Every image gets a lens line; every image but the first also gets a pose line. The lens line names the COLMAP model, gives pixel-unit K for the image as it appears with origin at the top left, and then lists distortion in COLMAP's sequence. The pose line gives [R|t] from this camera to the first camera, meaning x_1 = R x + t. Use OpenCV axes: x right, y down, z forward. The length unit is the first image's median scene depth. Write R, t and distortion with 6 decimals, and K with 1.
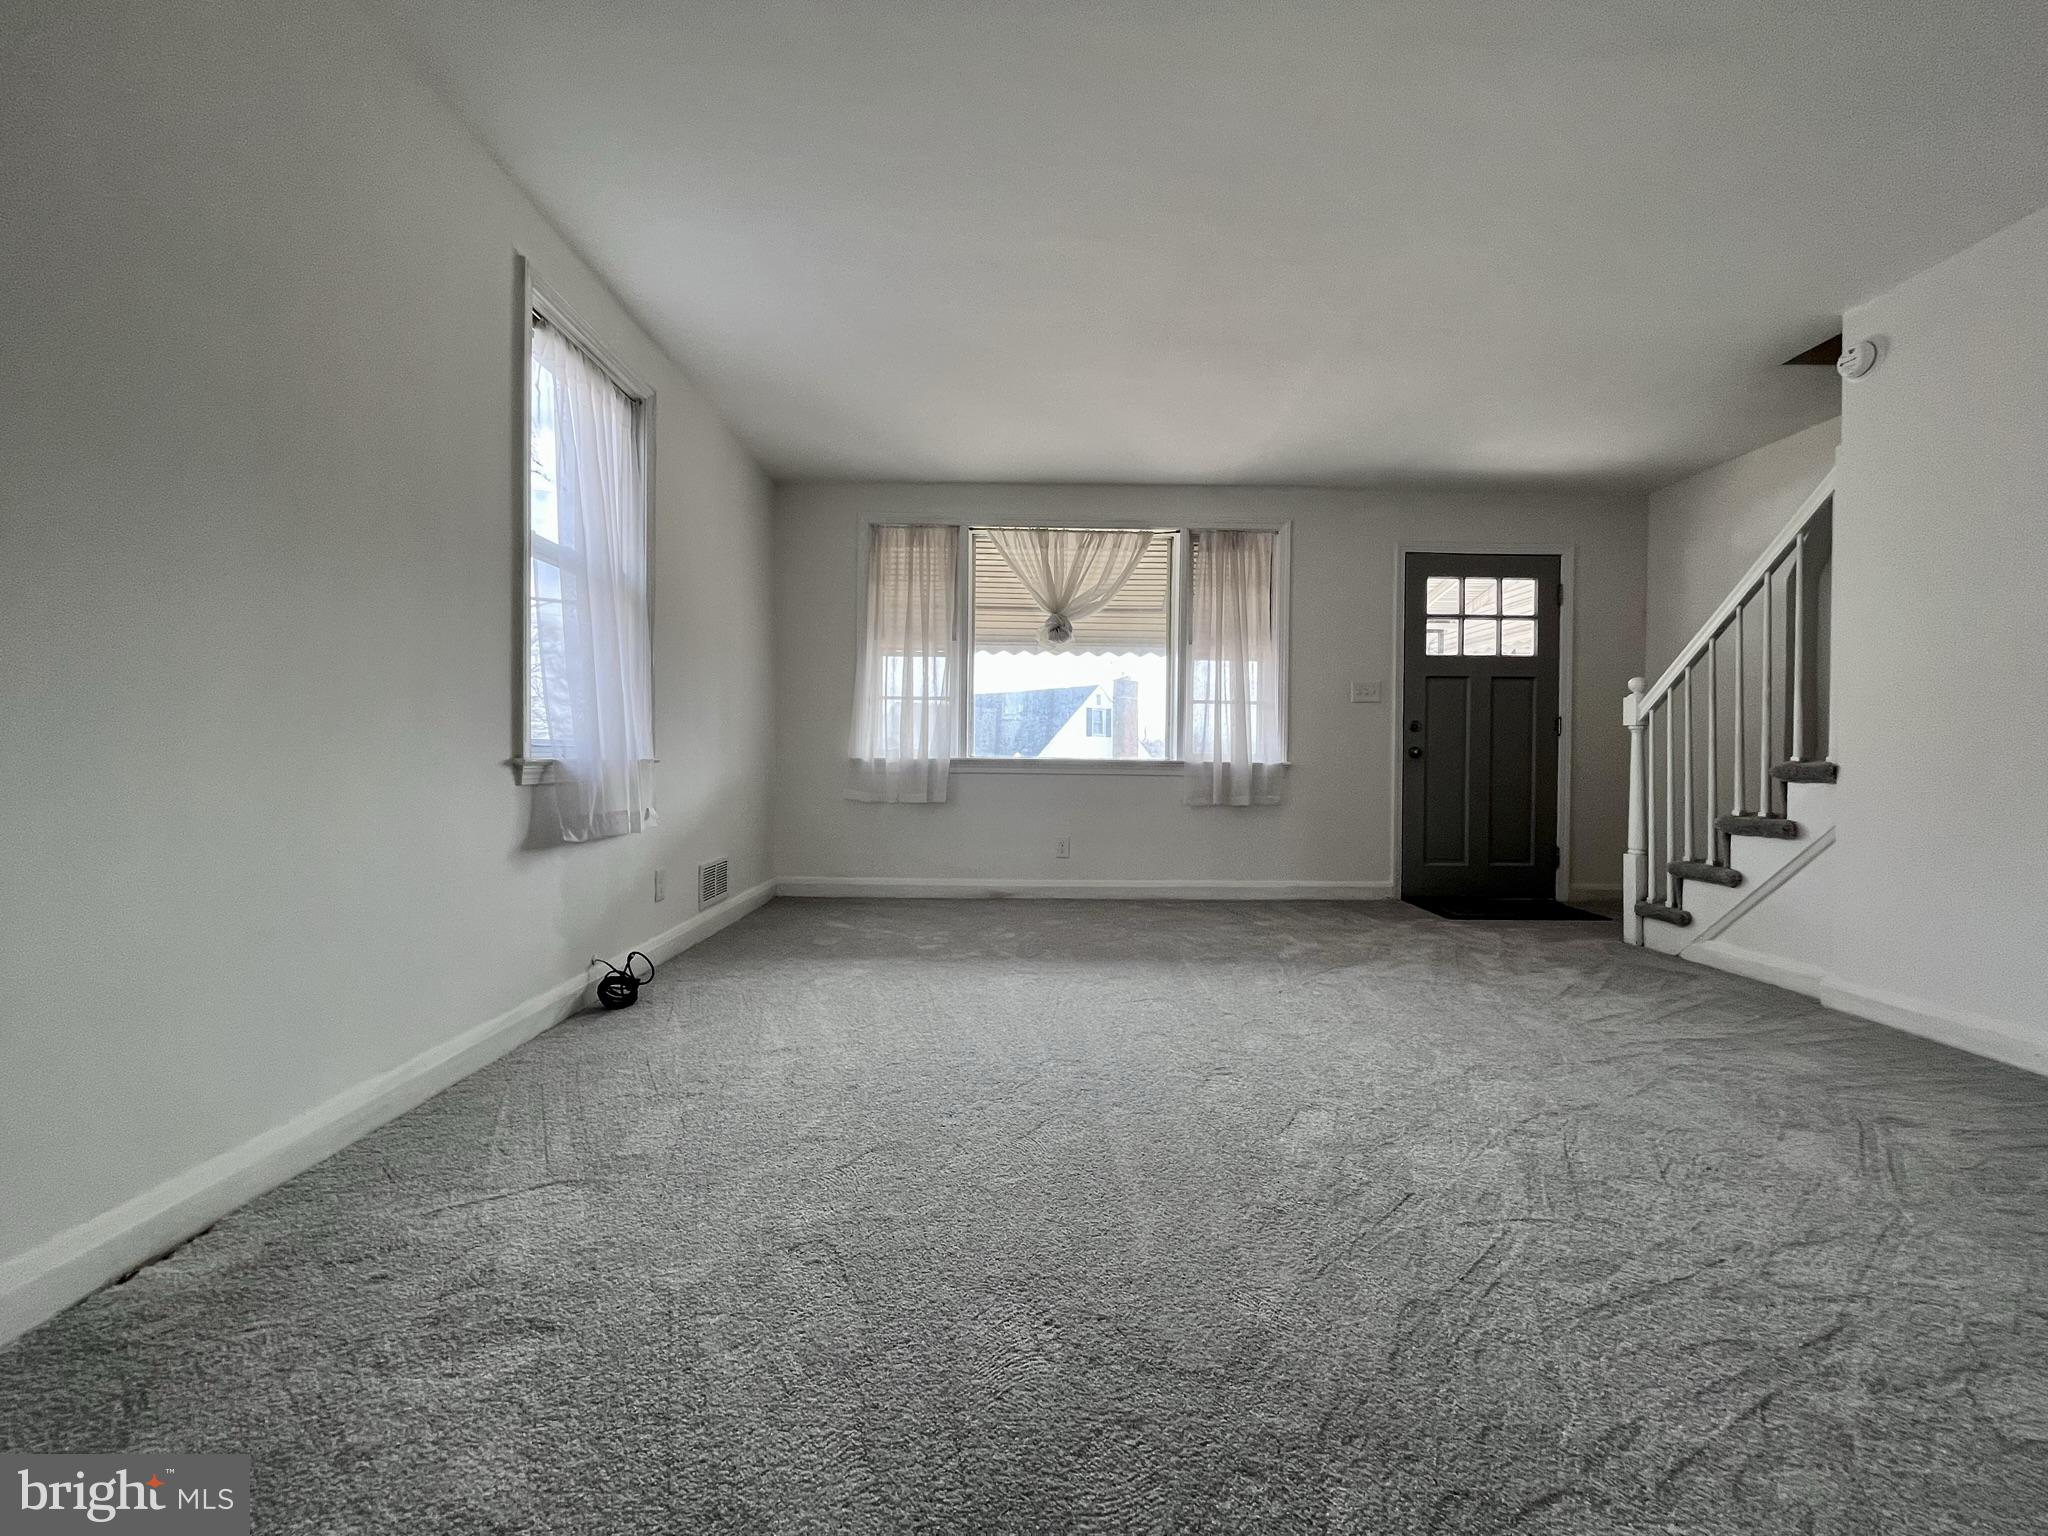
lens RADIAL K [[824.1, 0, 1027.5], [0, 824.1, 768.3], [0, 0, 1]] dist [-0.002735, -0.000630]
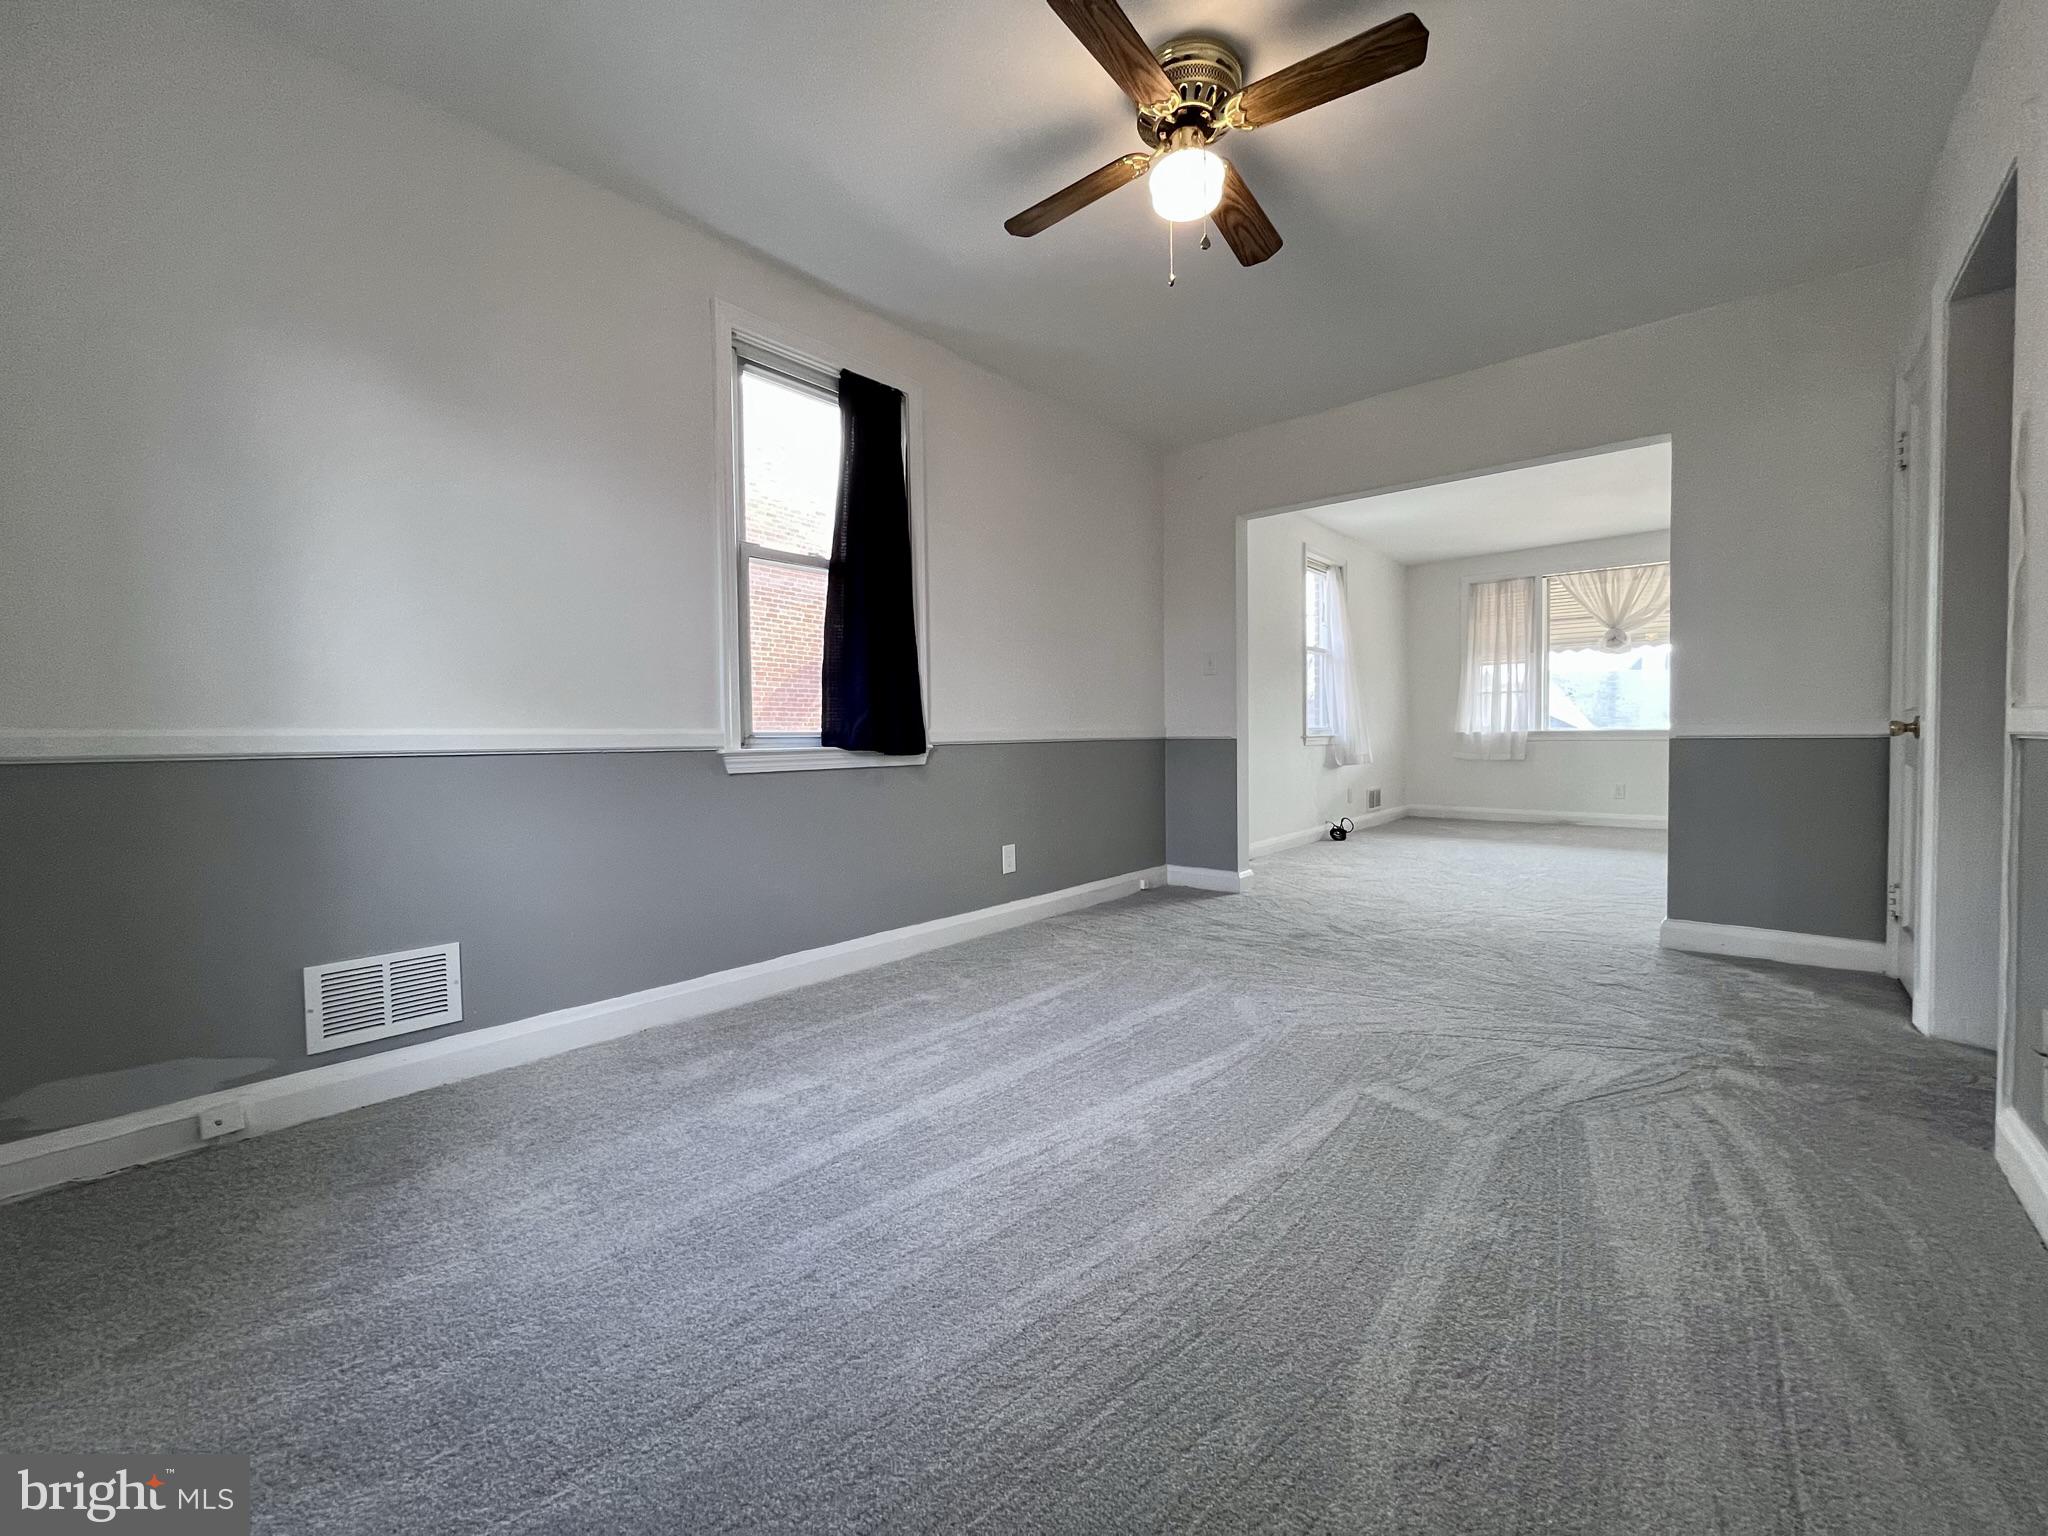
lens RADIAL K [[824.1, 0, 1032.0], [0, 824.1, 765.2], [0, 0, 1]] dist [-0.002735, -0.000630]
pose [[0.750127, 0.003788, -0.661283, 0.279473], [0.012110, 0.999737, 0.019464, 0.013370], [0.661183, -0.022609, 0.749884, -0.930573]]
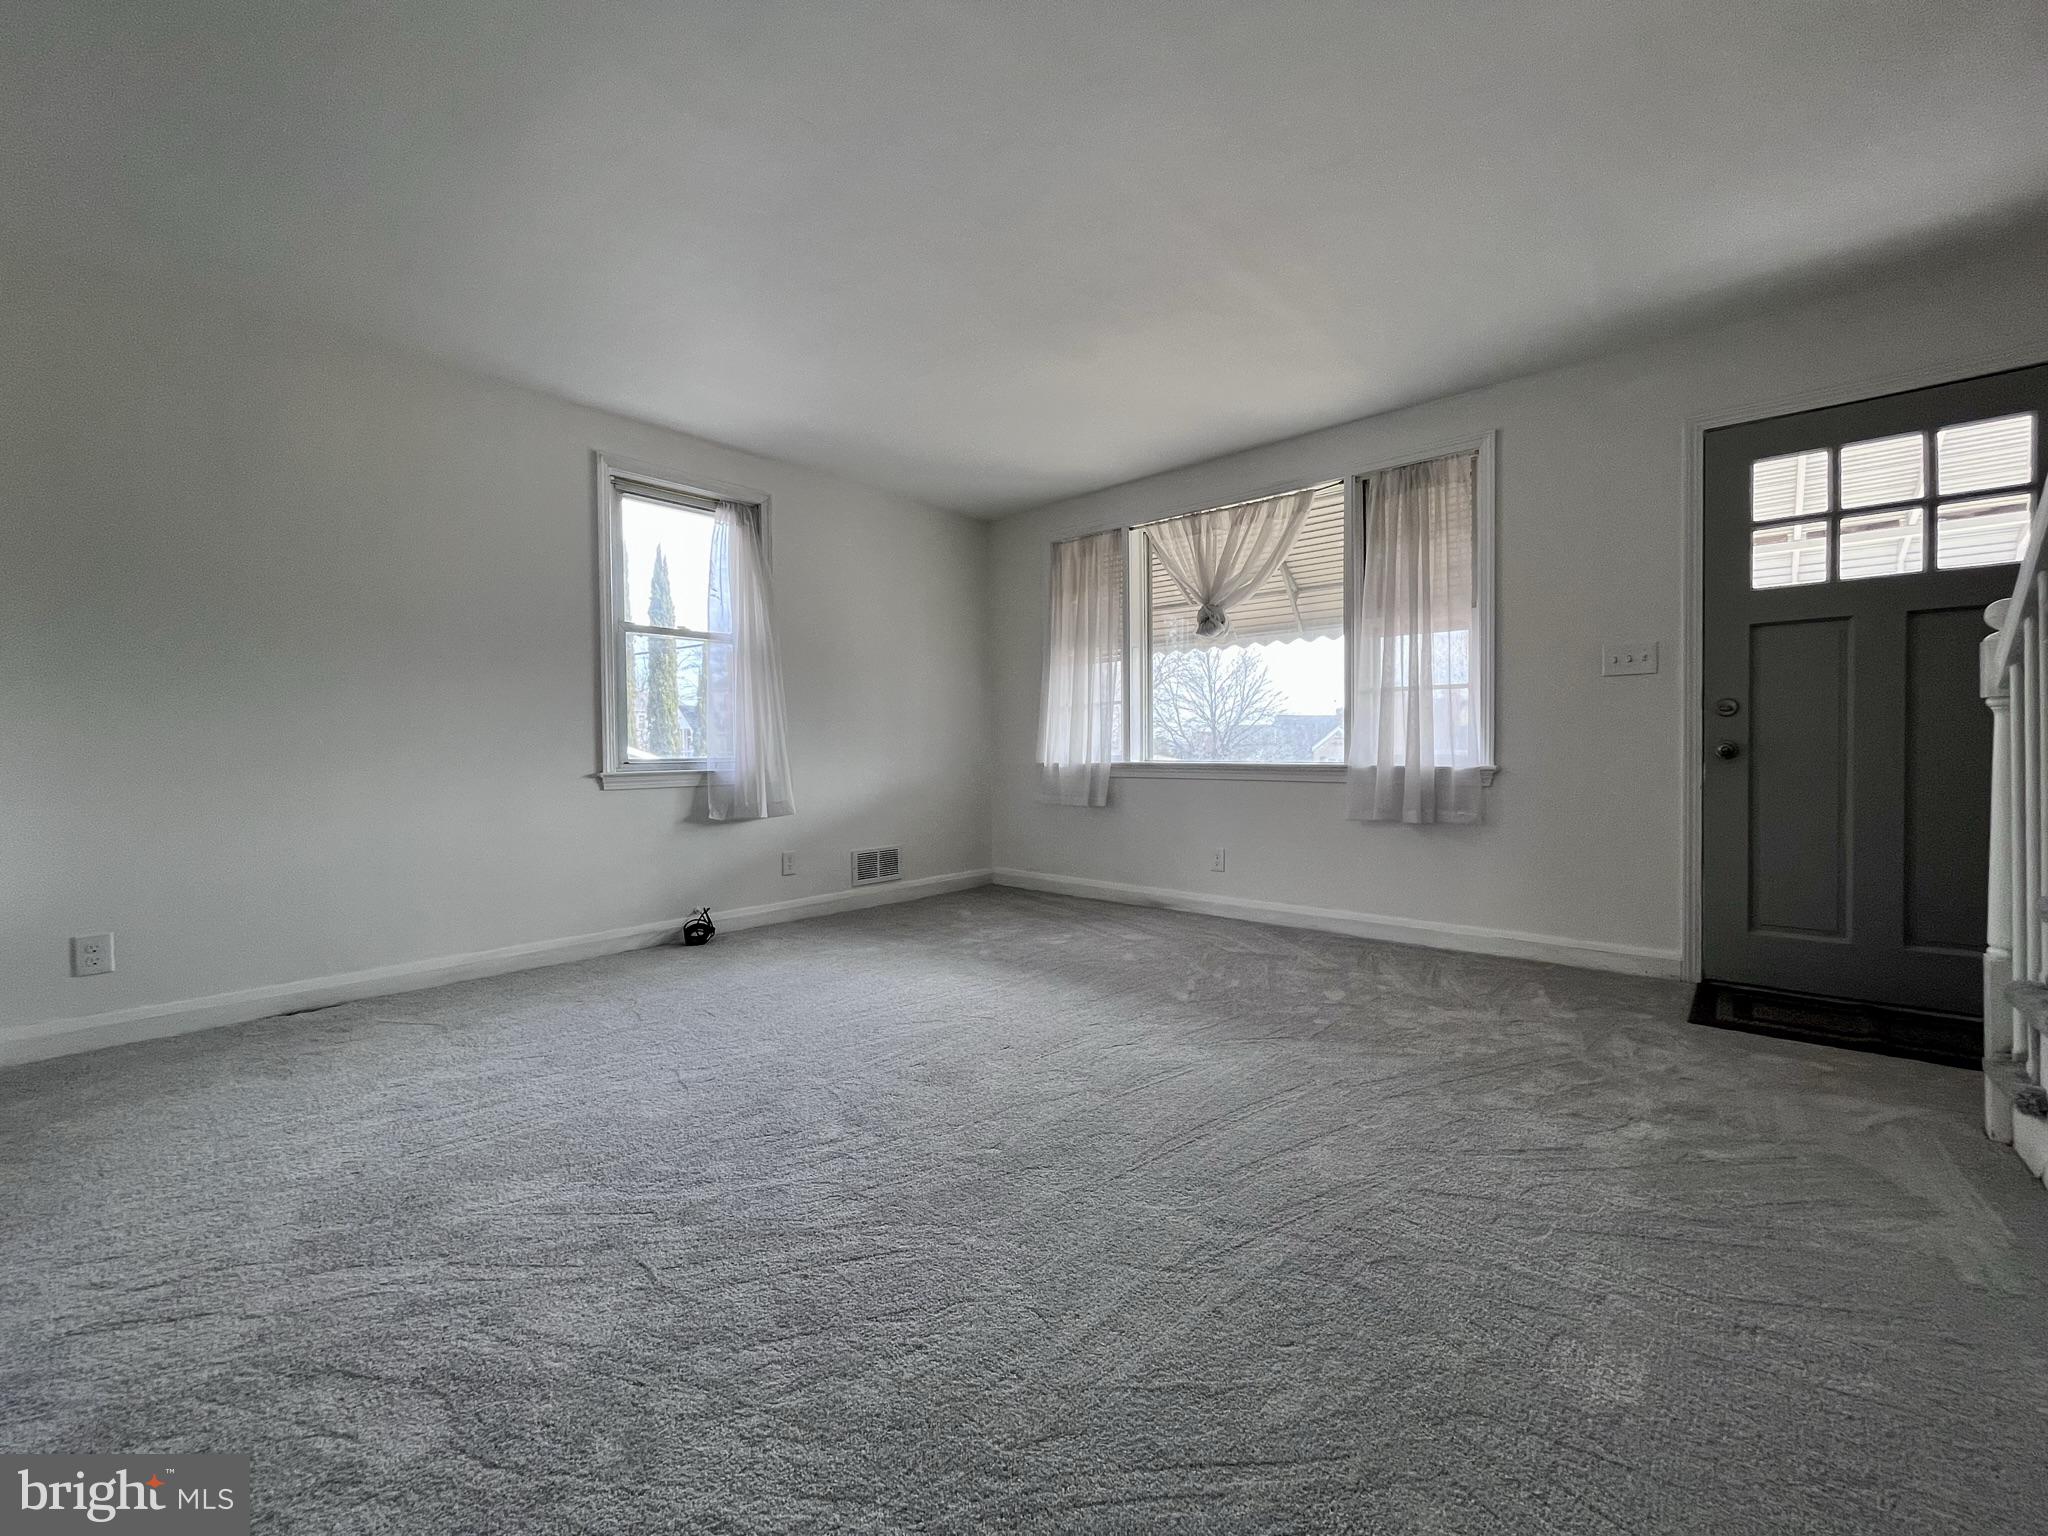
lens RADIAL K [[824.1, 0, 1026.0], [0, 824.1, 765.4], [0, 0, 1]] dist [-0.002735, -0.000630]
pose [[0.737970, -0.001472, -0.674832, 0.626107], [0.006139, 0.999971, 0.004532, -0.017210], [0.674806, -0.007487, 0.737958, 0.235418]]
